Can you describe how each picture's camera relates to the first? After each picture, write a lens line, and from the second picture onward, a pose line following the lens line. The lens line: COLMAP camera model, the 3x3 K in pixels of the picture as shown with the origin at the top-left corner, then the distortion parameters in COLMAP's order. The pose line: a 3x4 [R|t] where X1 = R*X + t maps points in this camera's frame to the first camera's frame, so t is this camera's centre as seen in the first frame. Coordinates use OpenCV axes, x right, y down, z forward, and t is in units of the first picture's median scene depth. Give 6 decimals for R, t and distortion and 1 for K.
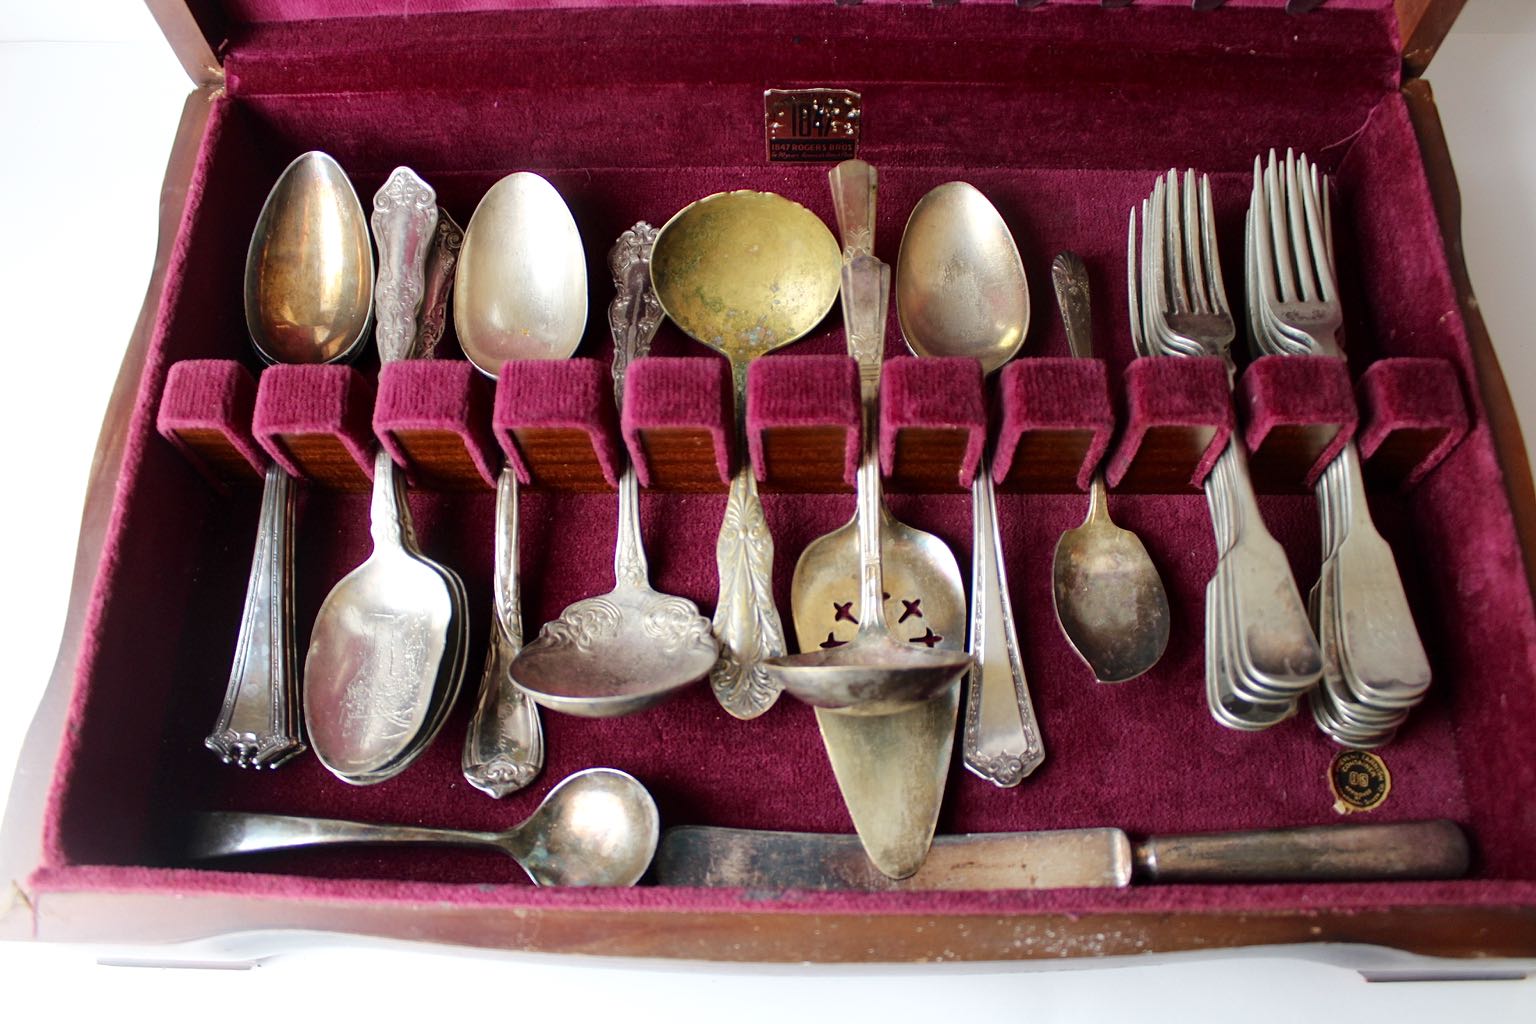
lens RADIAL K [[1264.4, 0, 764.4], [0, 1264.4, 501.7], [0, 0, 1]] dist [-0.157127, 0.103148]
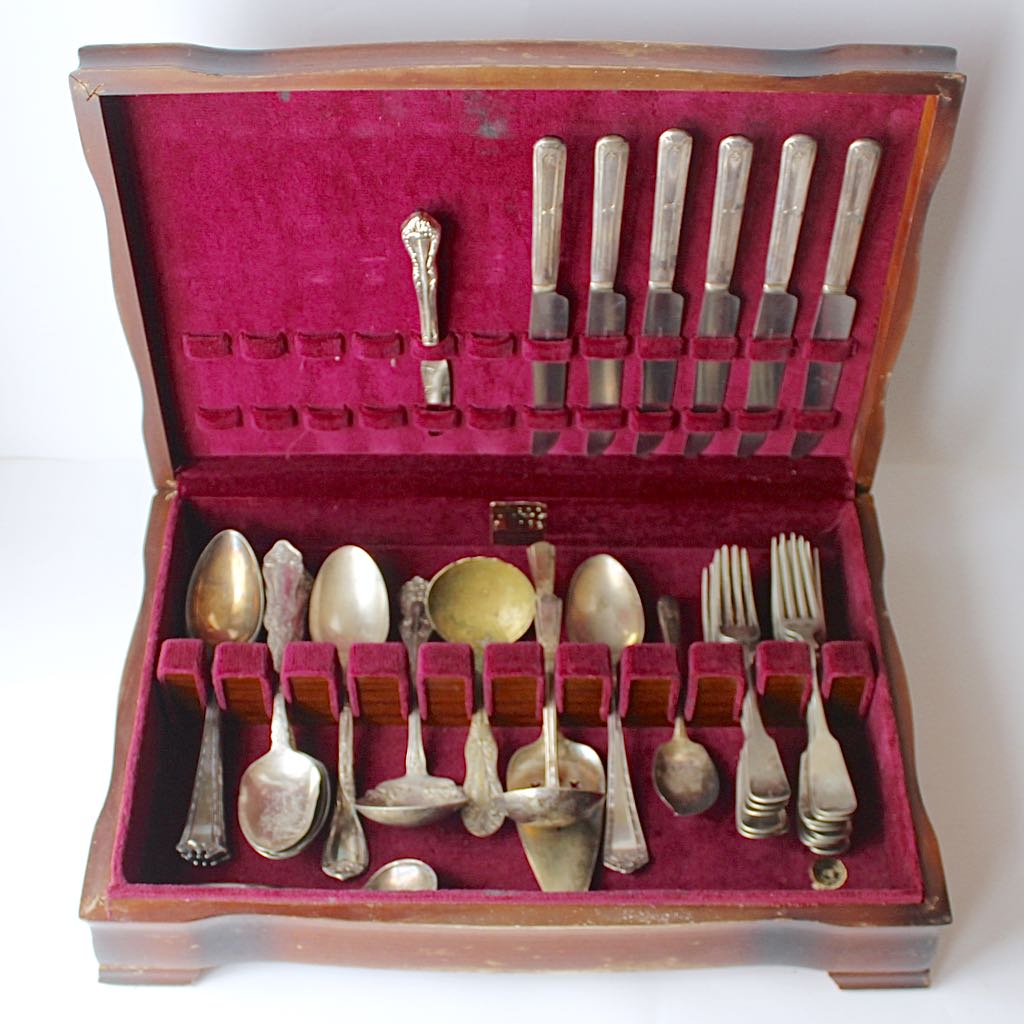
lens RADIAL K [[1670.6, 0, 509.5], [0, 1670.6, 516.6], [0, 0, 1]] dist [-0.130269, 0.000000]
pose [[0.999270, 0.011050, 0.036575, -0.065020], [0.000356, 0.954534, -0.298102, 0.423724], [-0.038206, 0.297897, 0.953833, -1.348759]]
